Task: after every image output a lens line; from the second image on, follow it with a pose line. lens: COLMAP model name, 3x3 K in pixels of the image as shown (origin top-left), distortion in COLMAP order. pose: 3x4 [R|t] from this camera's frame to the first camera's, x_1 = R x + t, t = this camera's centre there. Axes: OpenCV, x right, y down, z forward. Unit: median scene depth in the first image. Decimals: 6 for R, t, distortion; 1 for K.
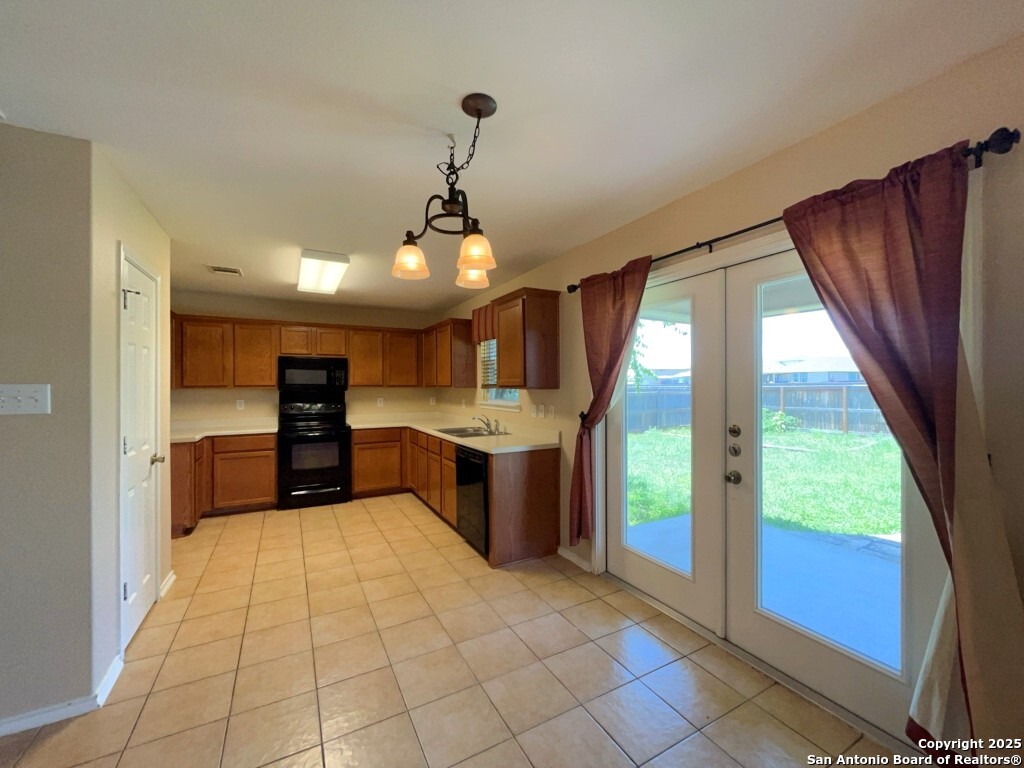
lens RADIAL K [[411.6, 0, 515.2], [0, 411.6, 383.2], [0, 0, 1]] dist [-0.008519, 0.000578]
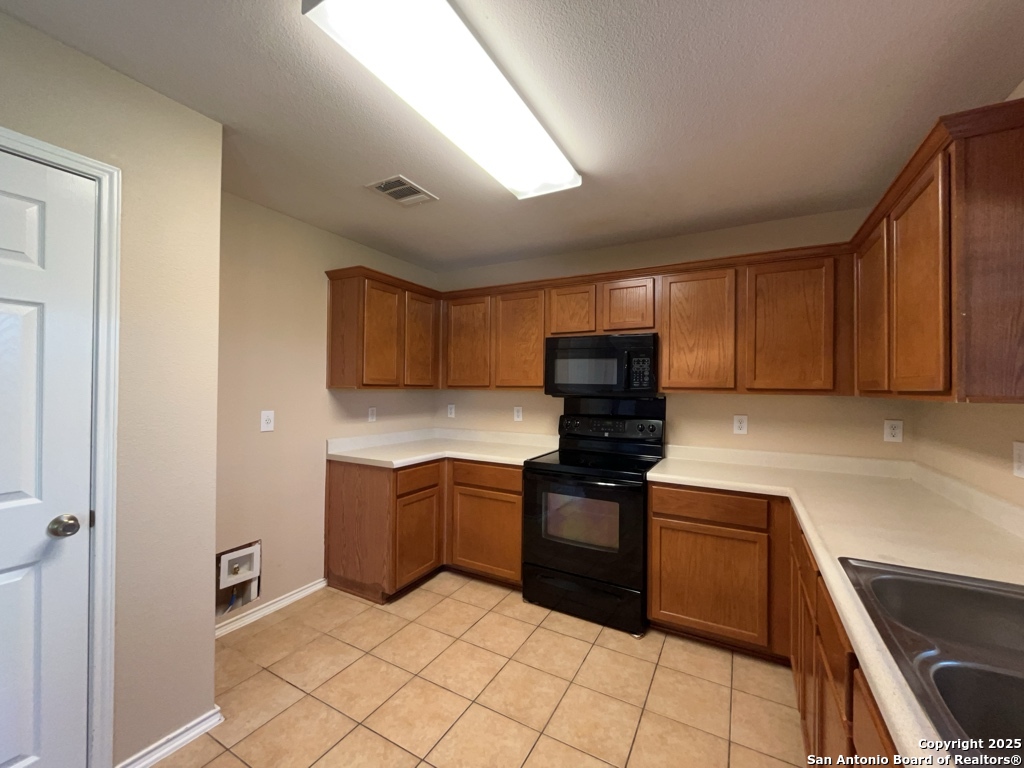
lens RADIAL K [[411.6, 0, 515.3], [0, 411.6, 384.0], [0, 0, 1]] dist [-0.008519, 0.000578]
pose [[0.528852, 0.002880, -0.848709, -0.081862], [-0.007220, 0.999973, -0.001105, 0.003097], [0.848684, 0.006712, 0.528858, 0.635606]]
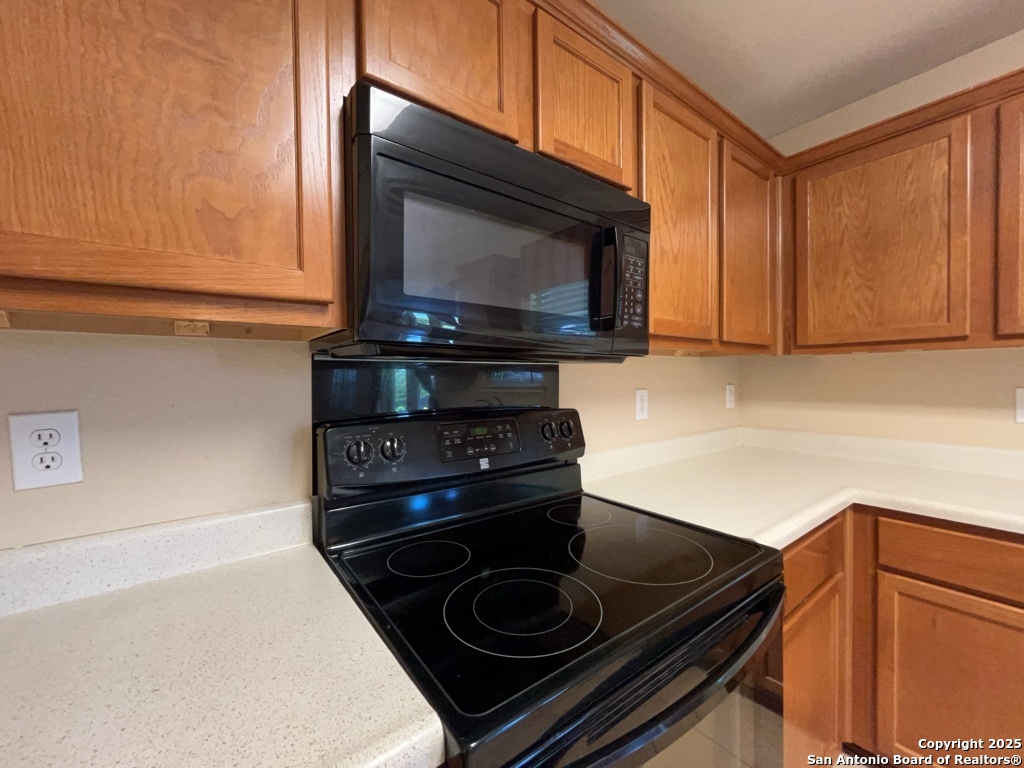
lens RADIAL K [[411.6, 0, 512.2], [0, 411.6, 384.7], [0, 0, 1]] dist [-0.008519, 0.000578]
pose [[0.990524, -0.010029, 0.136975, -0.541008], [0.006599, 0.999654, 0.025470, 0.028527], [-0.137183, -0.024325, 0.990247, 0.854811]]
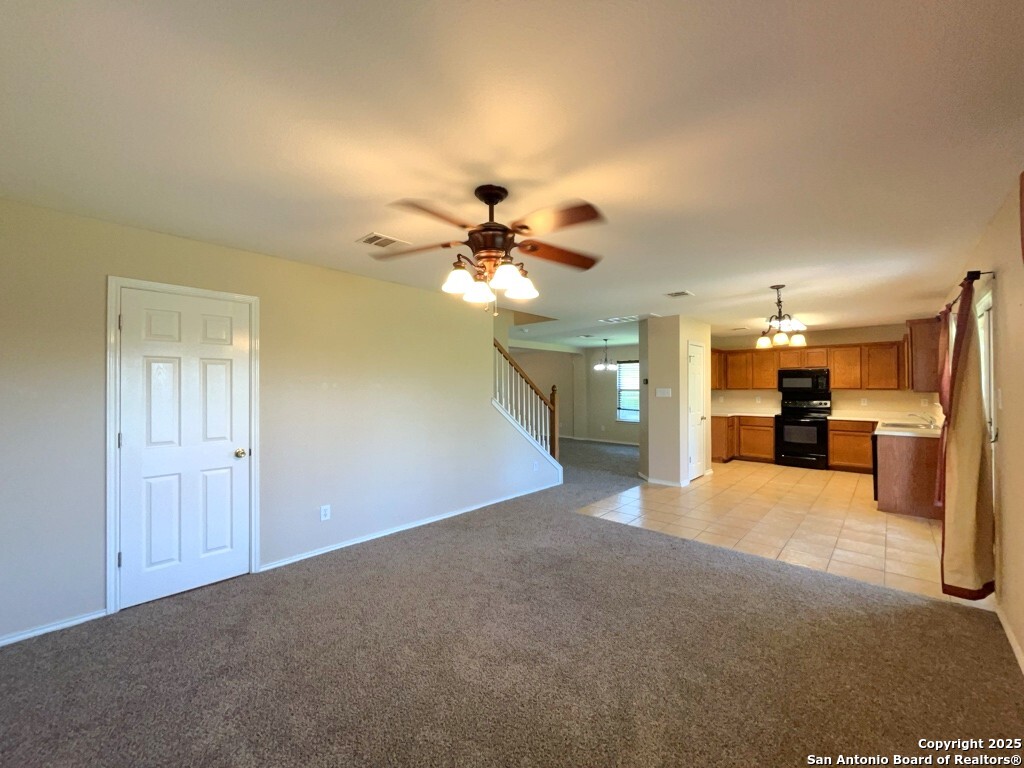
lens RADIAL K [[411.6, 0, 516.7], [0, 411.6, 385.8], [0, 0, 1]] dist [-0.008519, 0.000578]
pose [[0.317436, -0.000975, -0.948279, 0.610658], [0.006971, 0.999975, 0.001305, -0.013673], [0.948254, -0.007025, 0.317435, -0.469424]]
